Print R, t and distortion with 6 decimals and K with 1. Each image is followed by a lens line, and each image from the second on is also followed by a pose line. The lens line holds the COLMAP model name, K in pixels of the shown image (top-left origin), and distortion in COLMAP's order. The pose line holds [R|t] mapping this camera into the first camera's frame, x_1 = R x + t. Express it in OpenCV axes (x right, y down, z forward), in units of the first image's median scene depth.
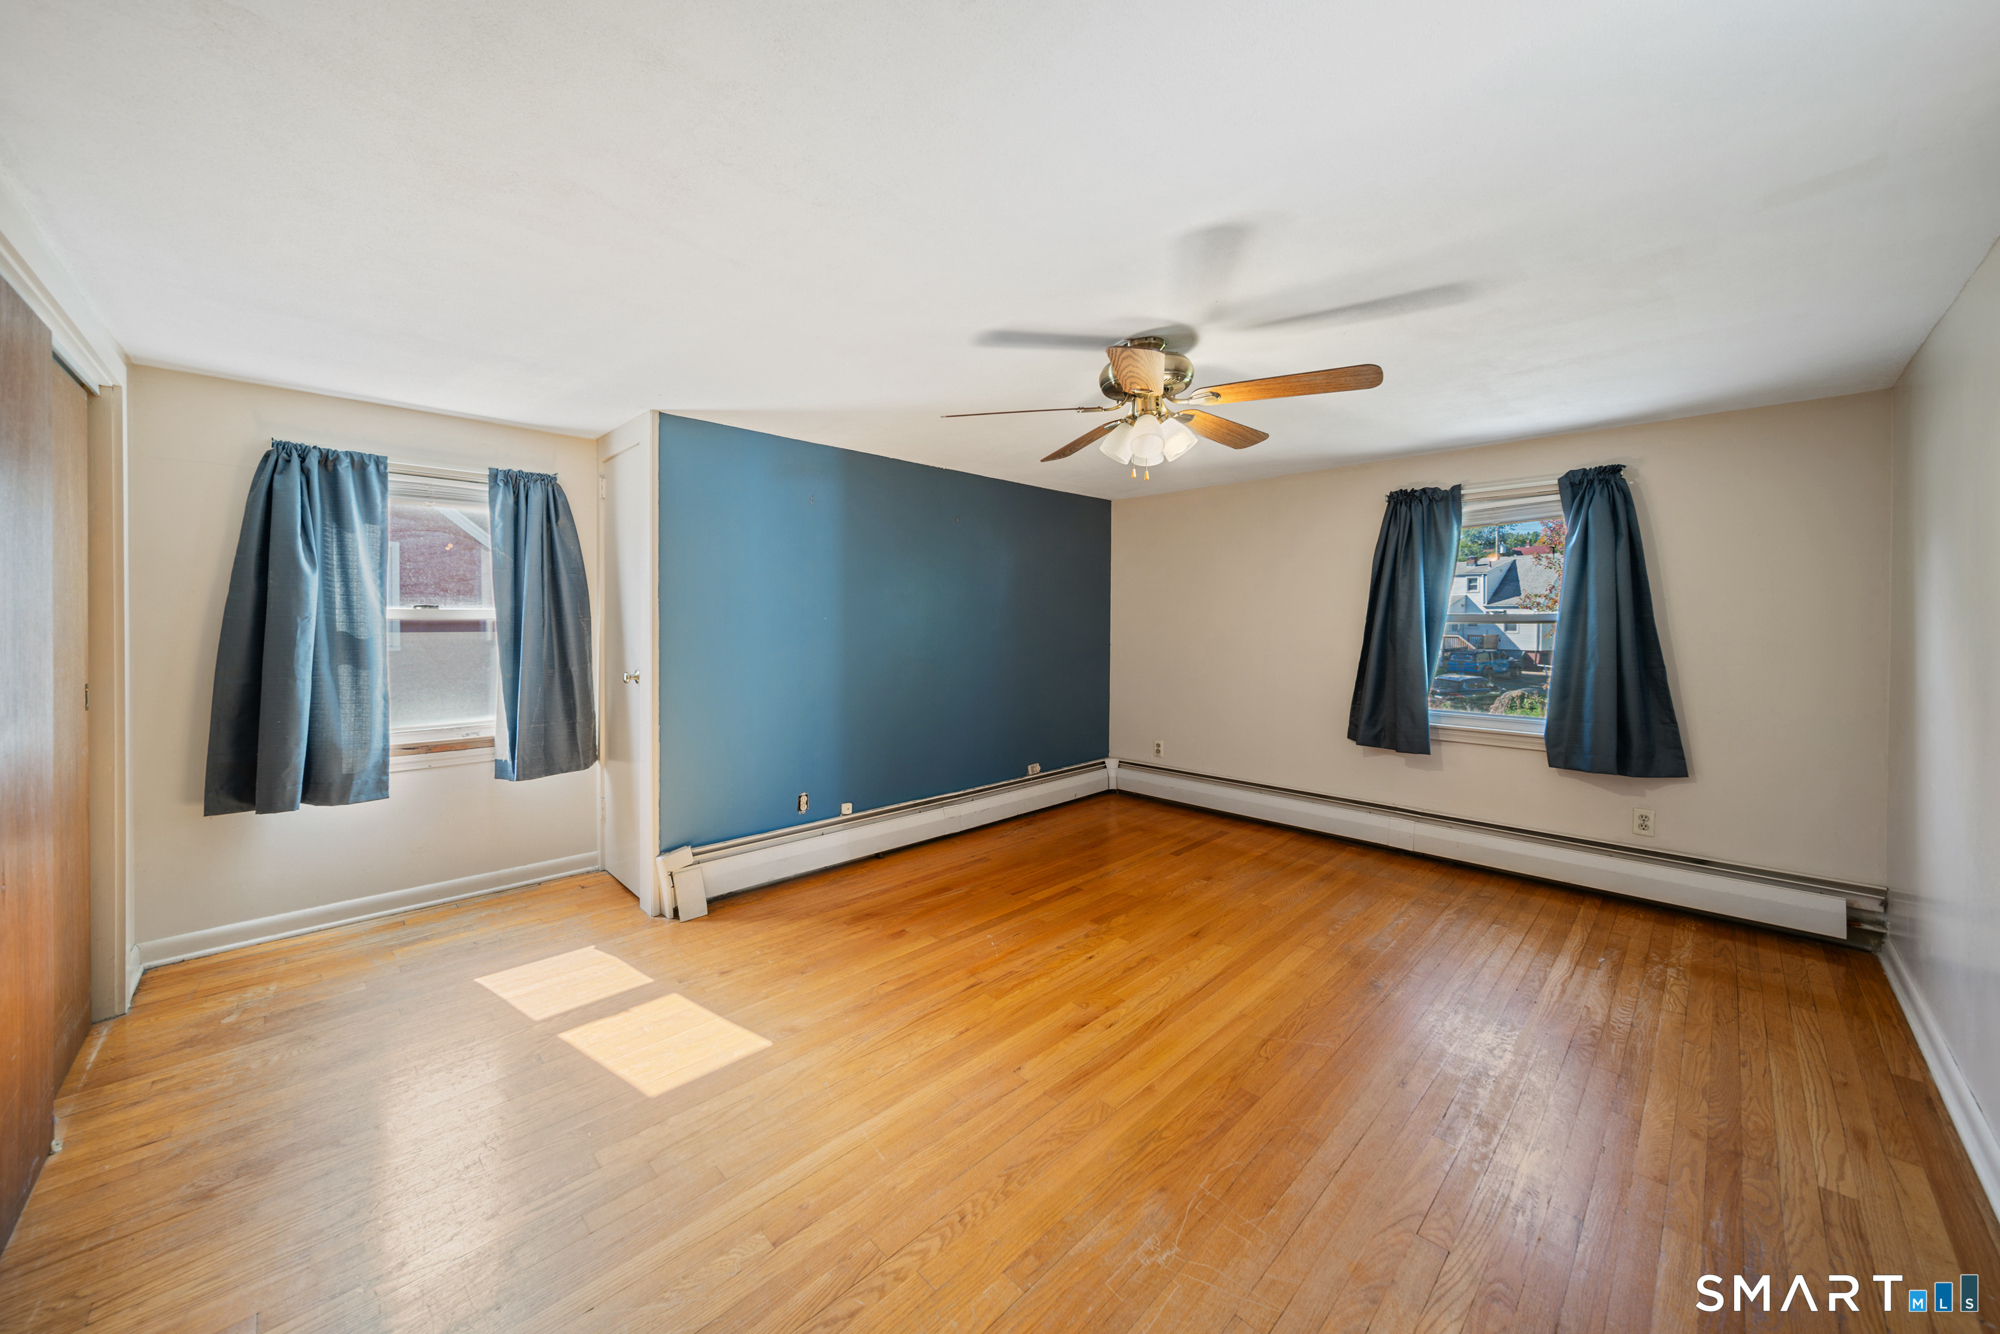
lens RADIAL K [[711.7, 0, 980.4], [0, 711.7, 637.4], [0, 0, 1]] dist [-0.000624, -0.000323]
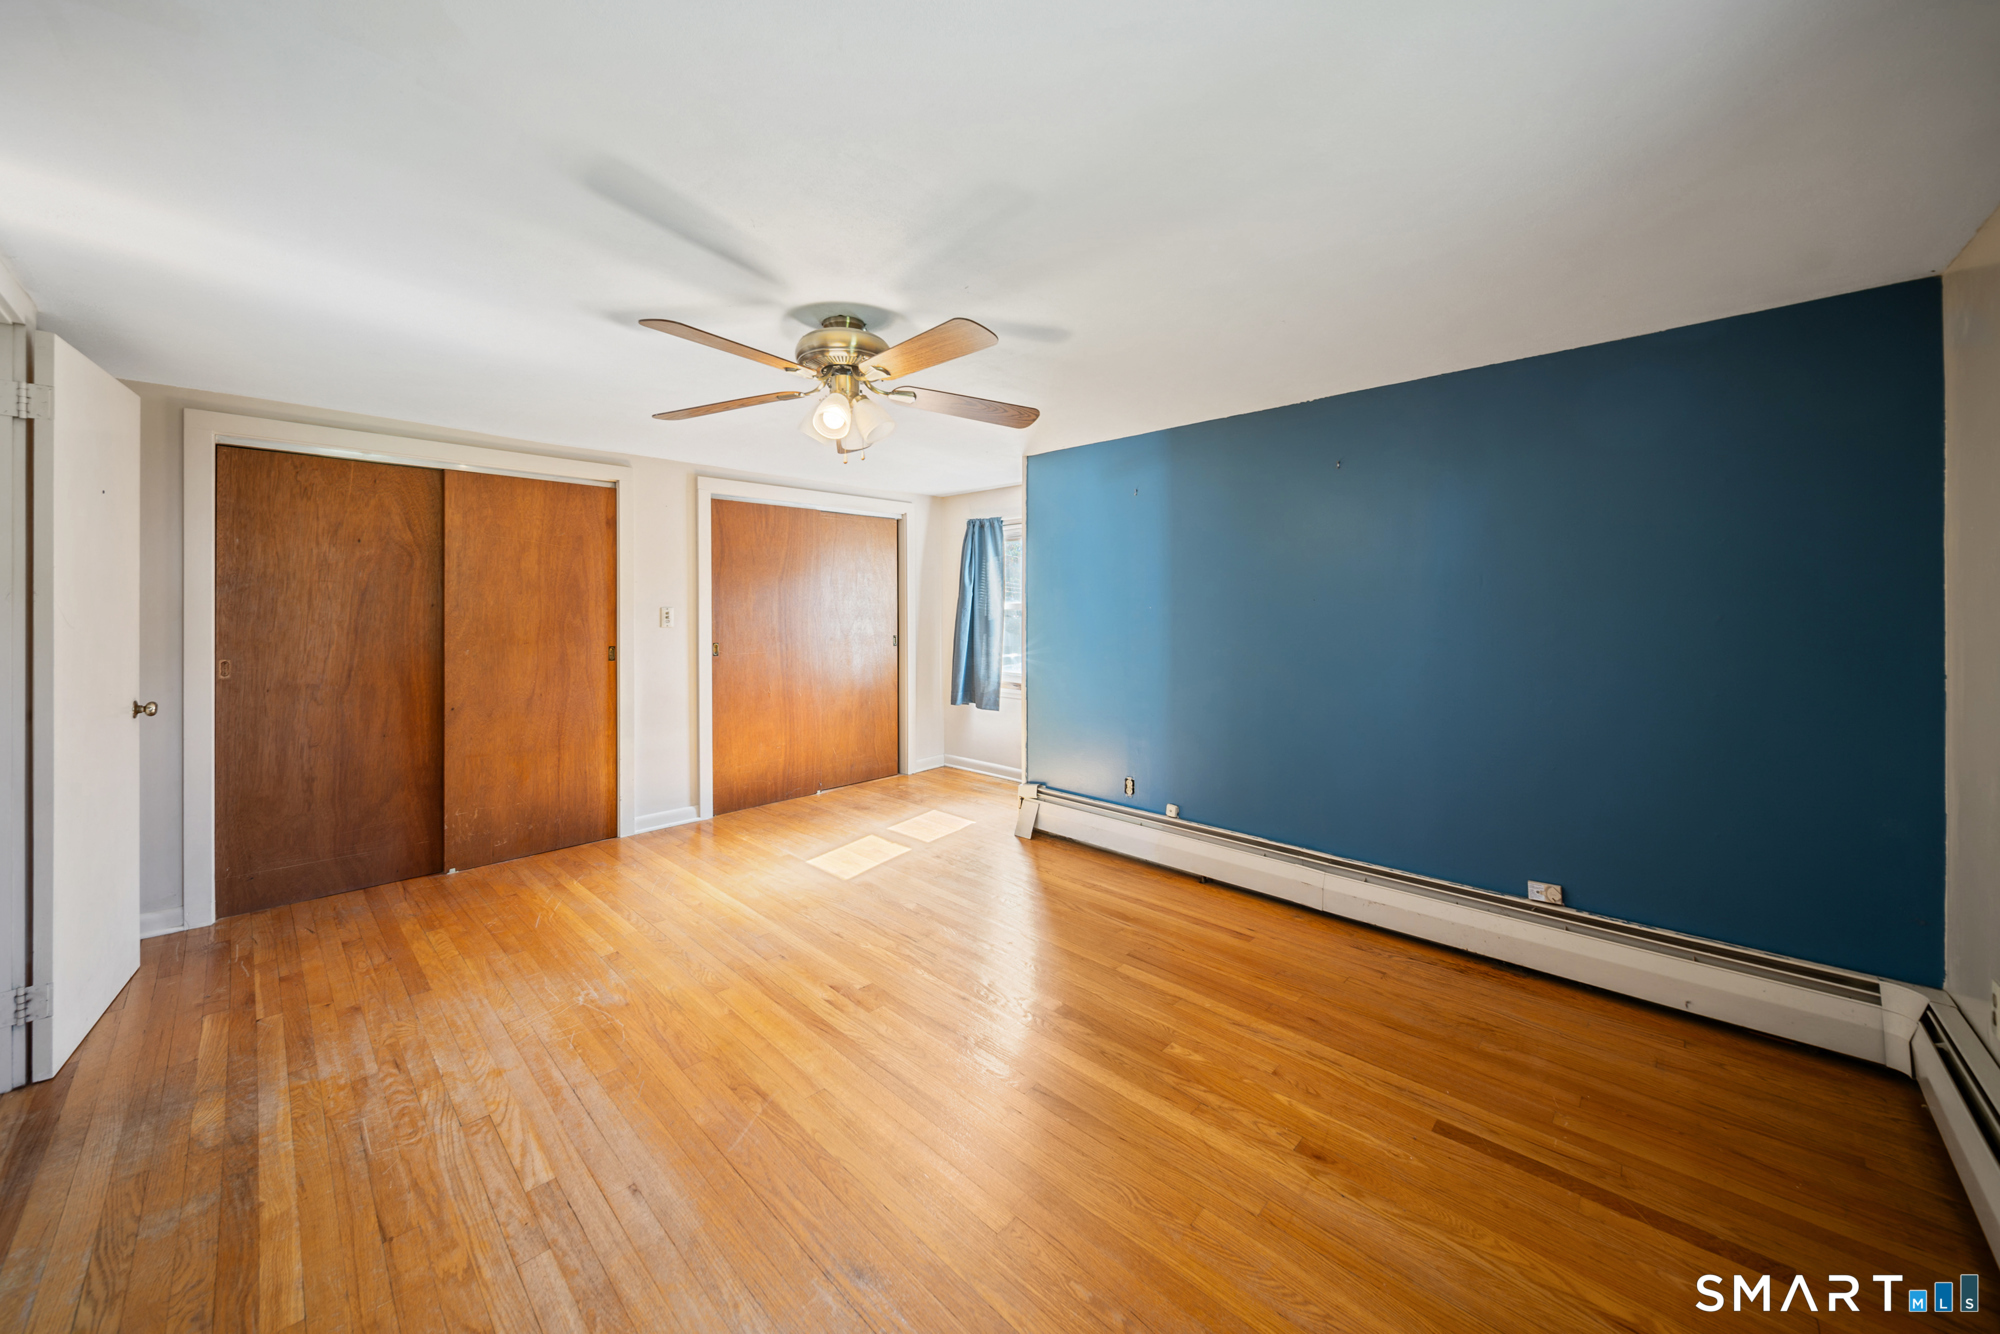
lens RADIAL K [[727.6, 0, 984.0], [0, 727.6, 610.3], [0, 0, 1]] dist [0.000925, -0.000090]
pose [[0.026249, -0.000587, -0.999655, 0.972134], [-0.023819, 0.999716, -0.001212, -0.018455], [0.999372, 0.023842, 0.026228, 0.927967]]
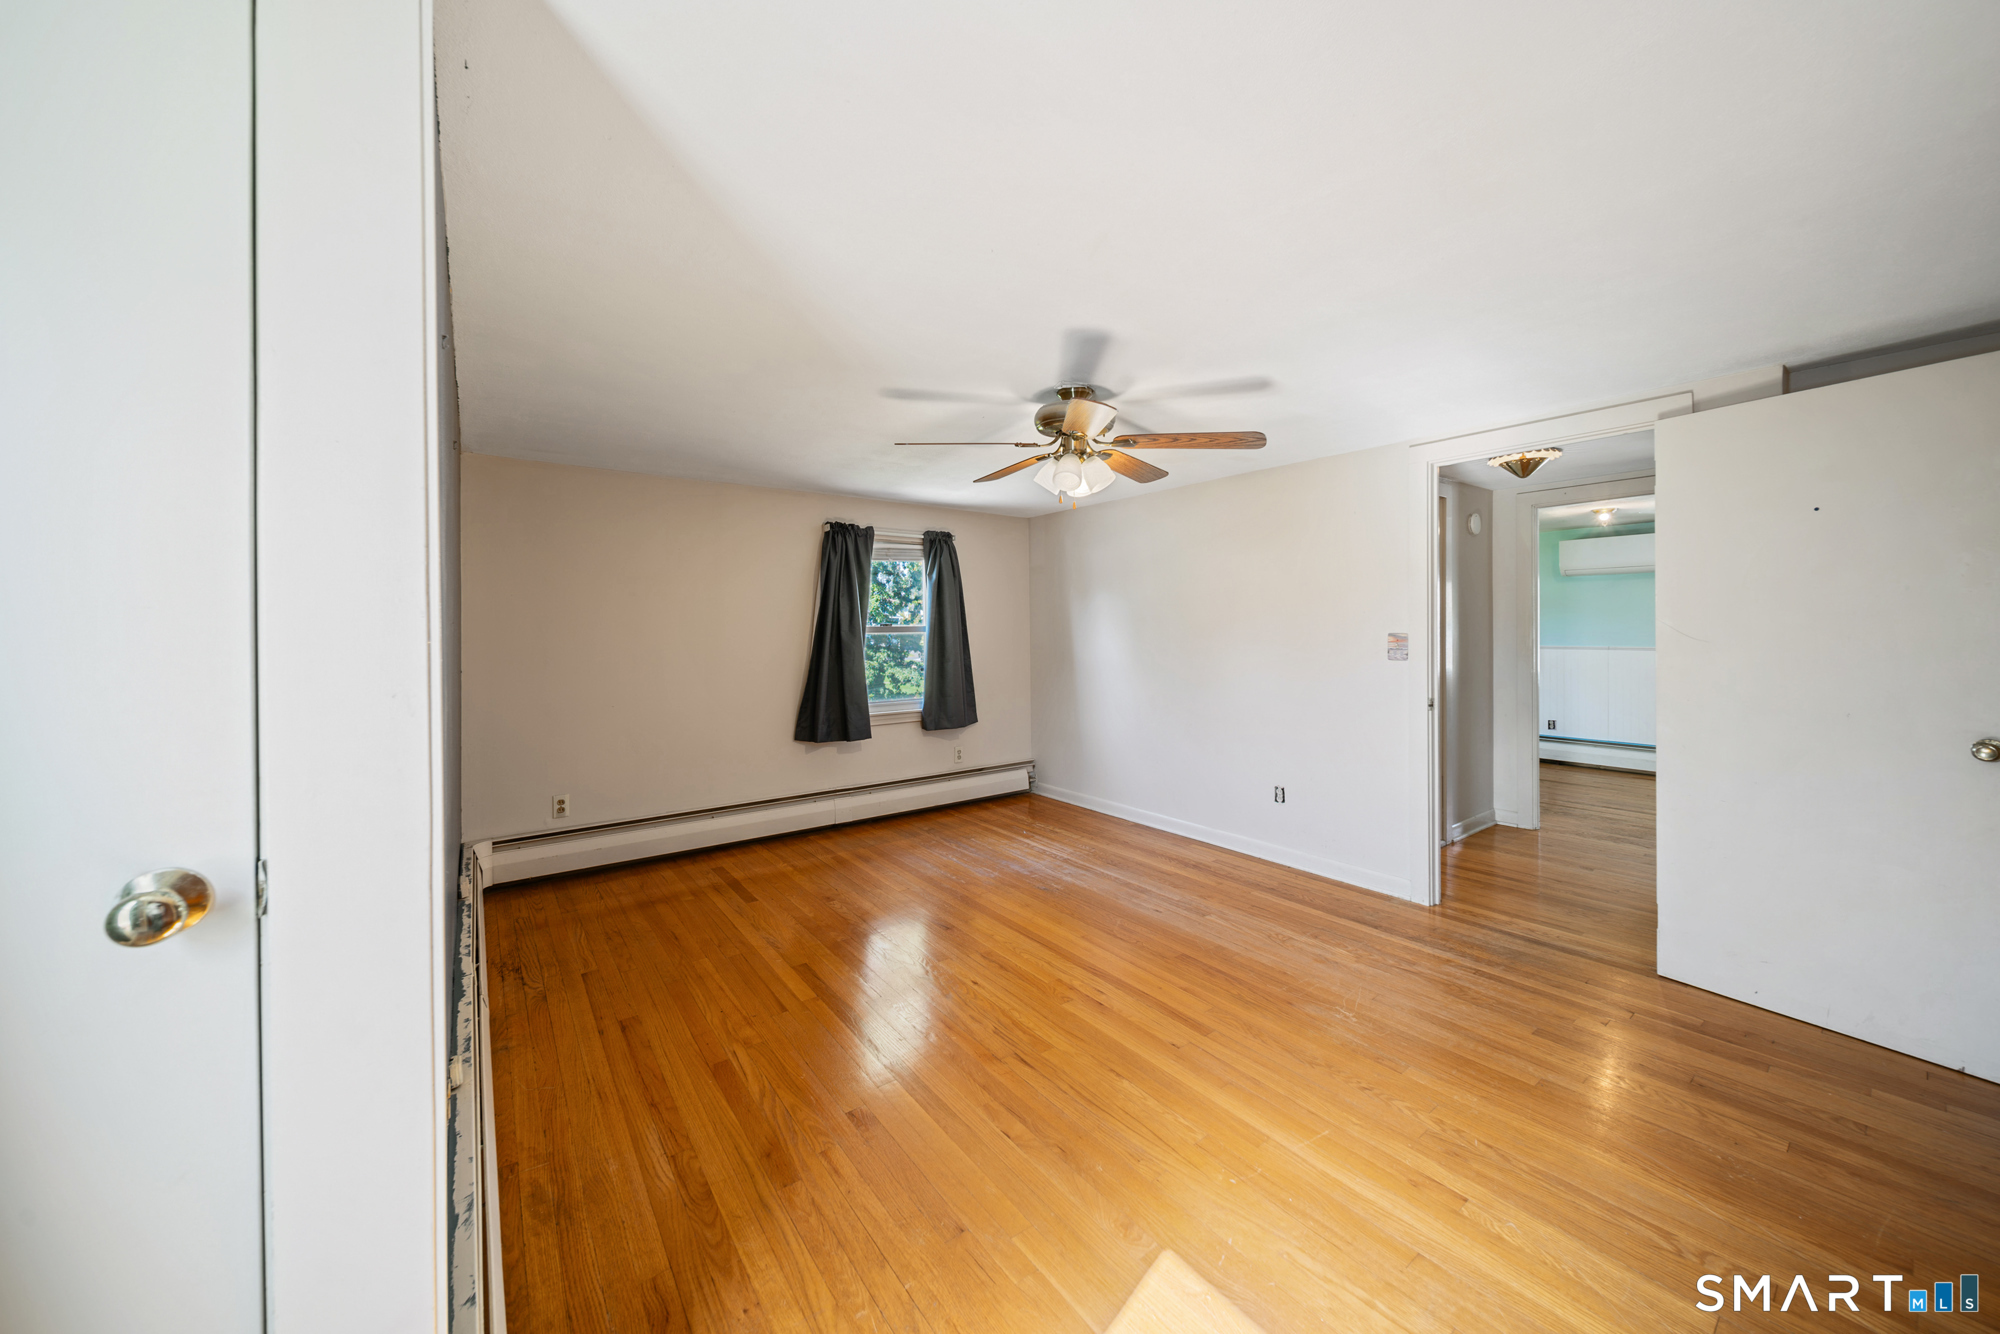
lens RADIAL K [[709.4, 0, 995.0], [0, 709.4, 636.8], [0, 0, 1]] dist [-0.000461, -0.000121]
pose [[0.120596, -0.008806, 0.992663, -0.735710], [0.029412, 0.999553, 0.005294, -0.017951], [-0.992266, 0.028558, 0.120801, 0.793763]]
